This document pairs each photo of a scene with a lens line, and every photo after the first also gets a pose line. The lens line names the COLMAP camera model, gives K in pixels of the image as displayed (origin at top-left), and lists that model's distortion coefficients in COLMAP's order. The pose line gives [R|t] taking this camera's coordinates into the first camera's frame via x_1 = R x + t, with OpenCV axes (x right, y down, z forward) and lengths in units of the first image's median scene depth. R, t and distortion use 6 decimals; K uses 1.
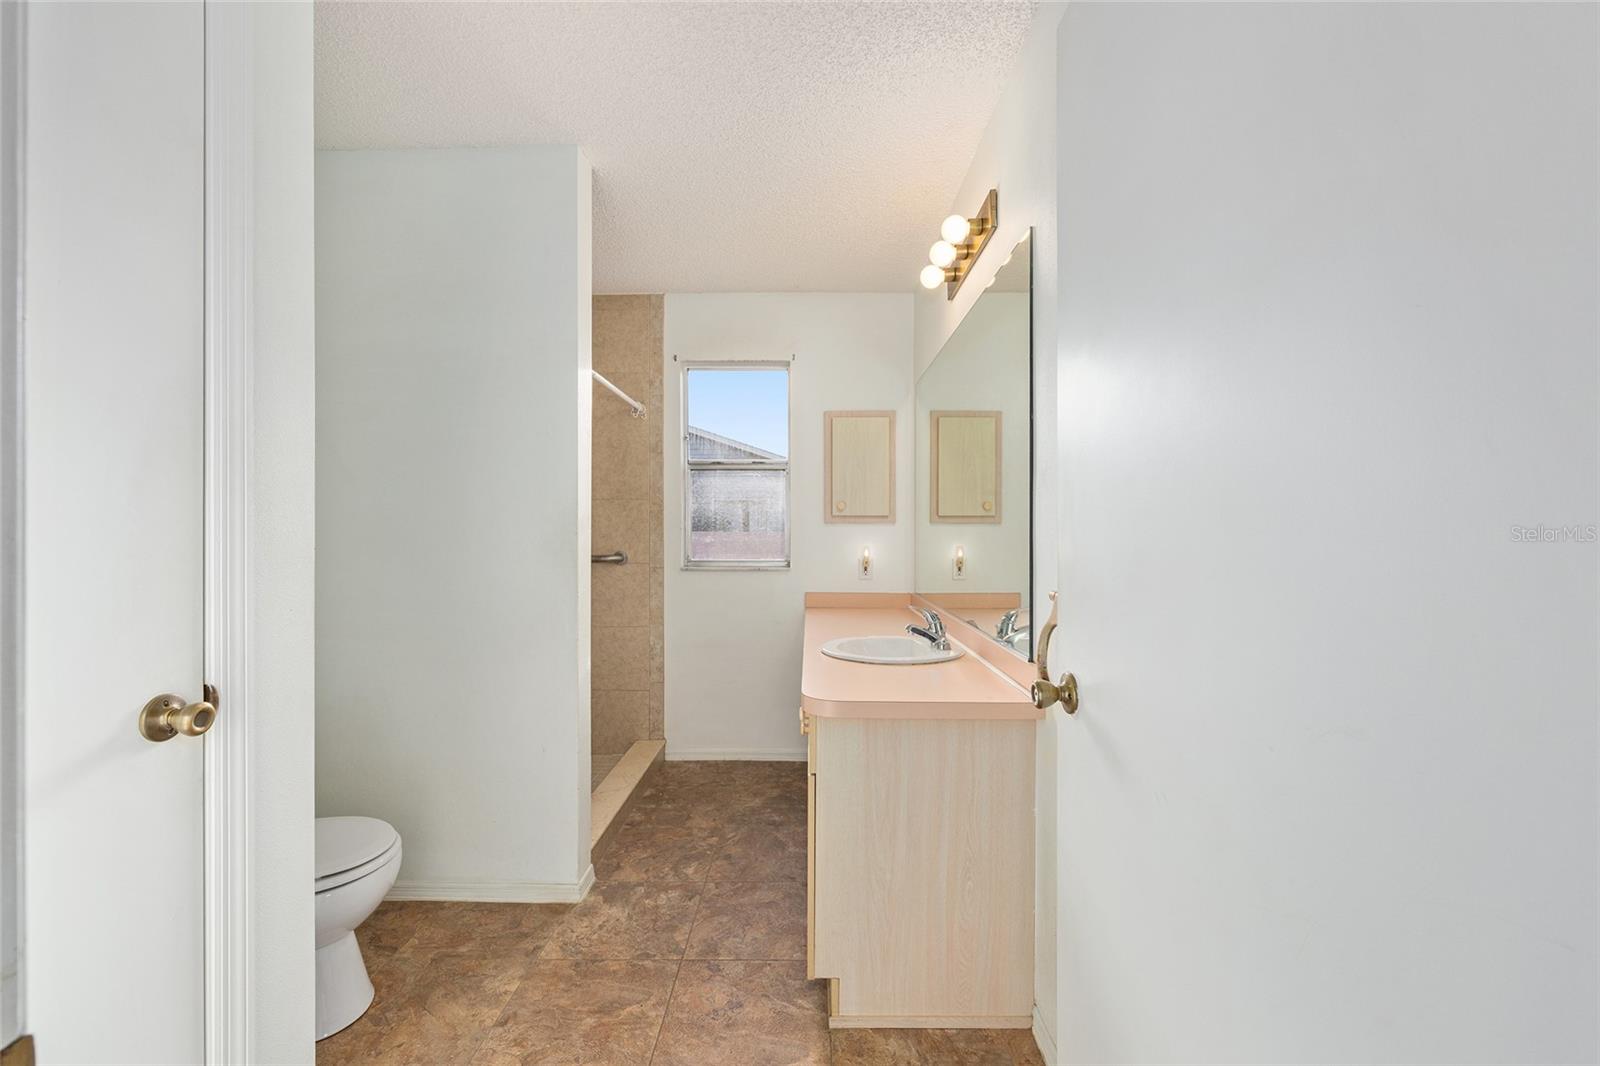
lens RADIAL K [[646.9, 0, 798.2], [0, 646.9, 537.8], [0, 0, 1]] dist [0.000117, 0.000439]
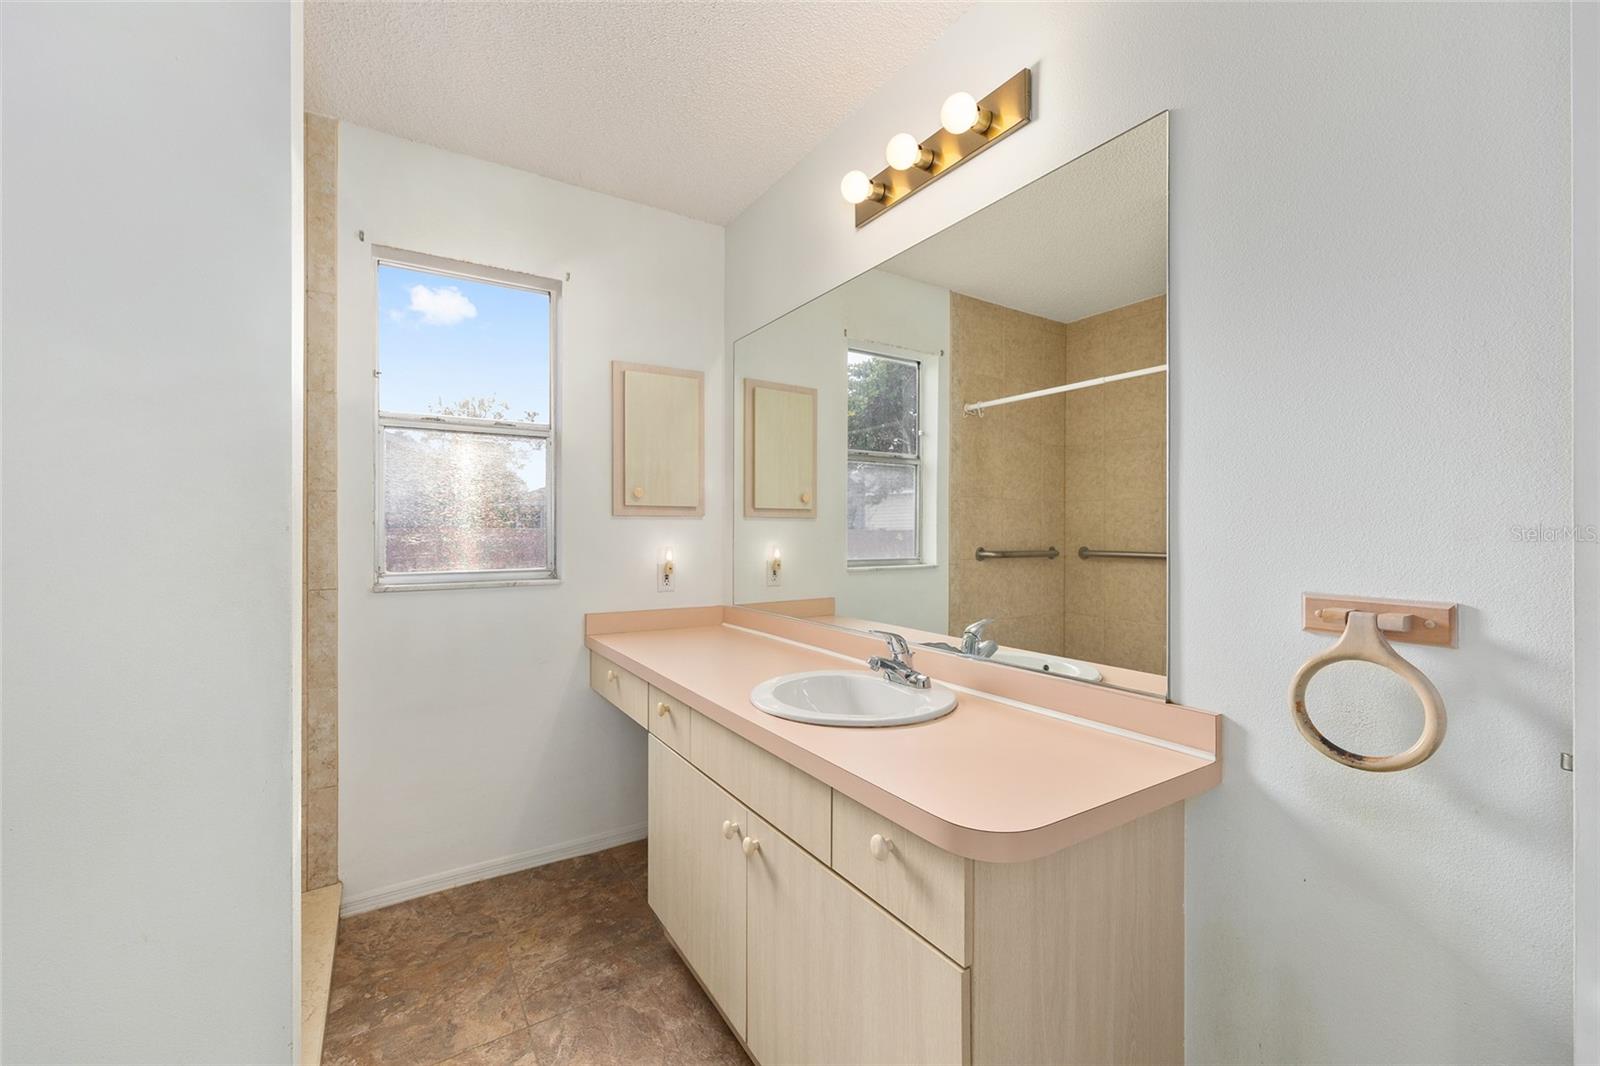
lens RADIAL K [[646.9, 0, 798.4], [0, 646.9, 533.0], [0, 0, 1]] dist [0.000117, 0.000439]
pose [[0.836301, -0.003432, 0.548260, -0.182509], [0.005840, 0.999979, -0.002648, -0.000457], [-0.548240, 0.005417, 0.836304, 0.286288]]
